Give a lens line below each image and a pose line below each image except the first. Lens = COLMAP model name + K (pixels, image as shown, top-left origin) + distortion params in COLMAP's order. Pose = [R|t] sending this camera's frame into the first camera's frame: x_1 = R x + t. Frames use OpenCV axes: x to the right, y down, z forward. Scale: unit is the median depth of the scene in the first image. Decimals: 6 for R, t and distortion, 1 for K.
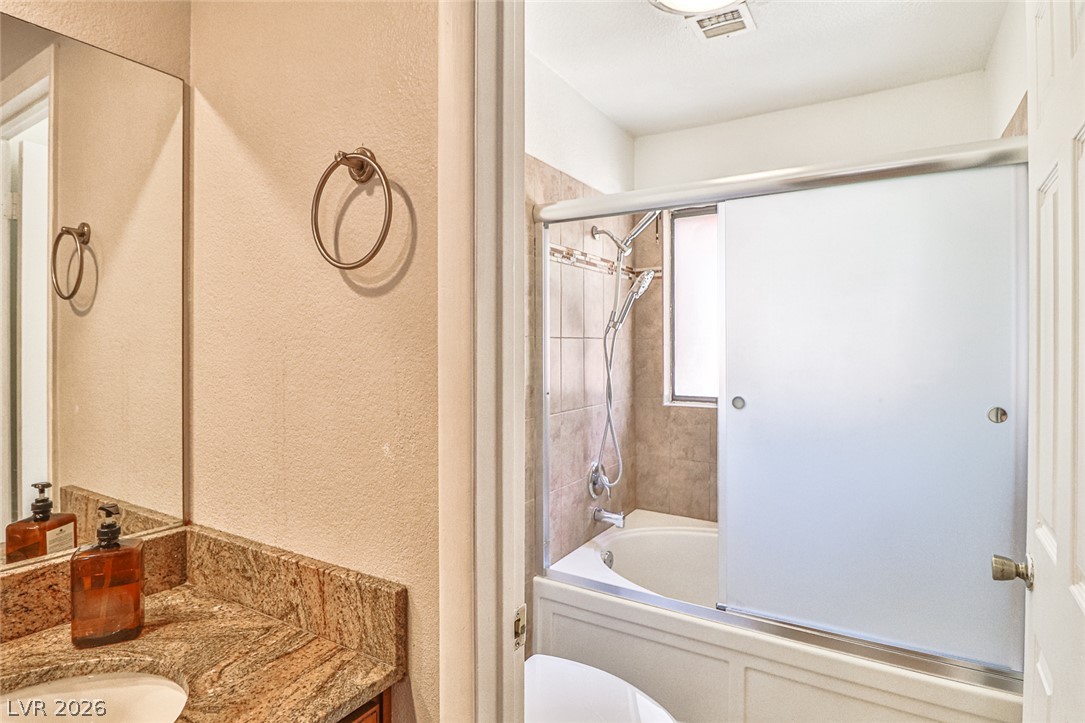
lens RADIAL K [[564.2, 0, 536.7], [0, 564.2, 359.6], [0, 0, 1]] dist [-0.005295, -0.010598]
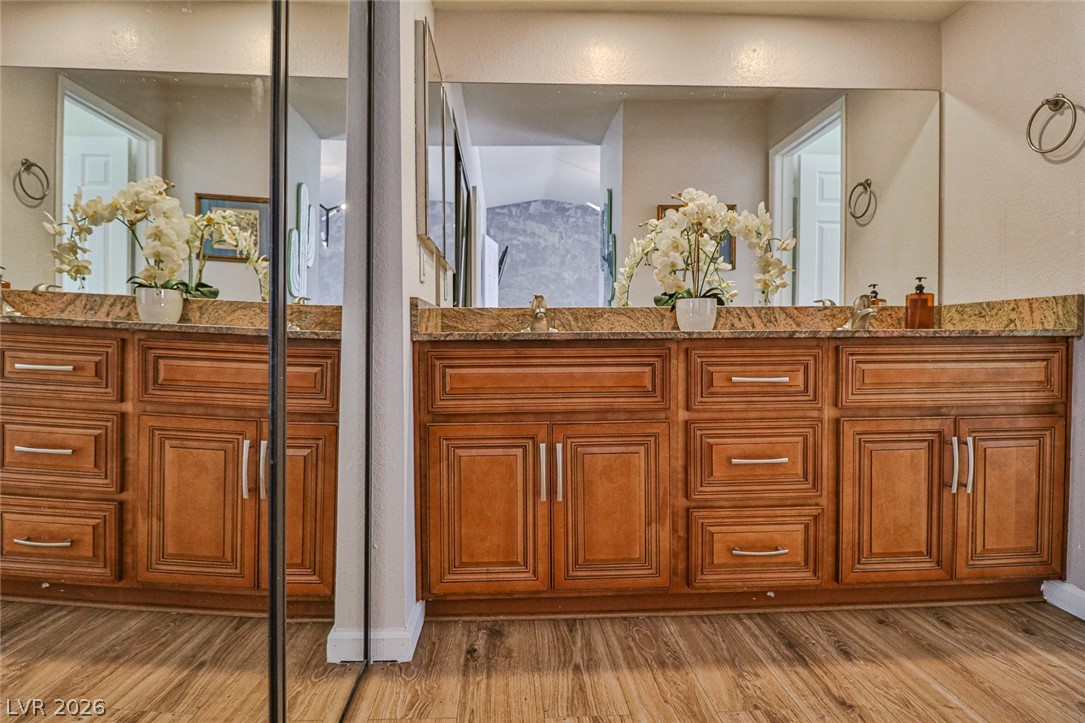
lens RADIAL K [[564.2, 0, 540.8], [0, 564.2, 351.5], [0, 0, 1]] dist [-0.005295, -0.010598]
pose [[0.564307, 0.011801, -0.825481, 0.325623], [-0.003386, 0.999923, 0.011980, 0.568464], [0.825558, -0.003966, 0.564303, -1.765503]]
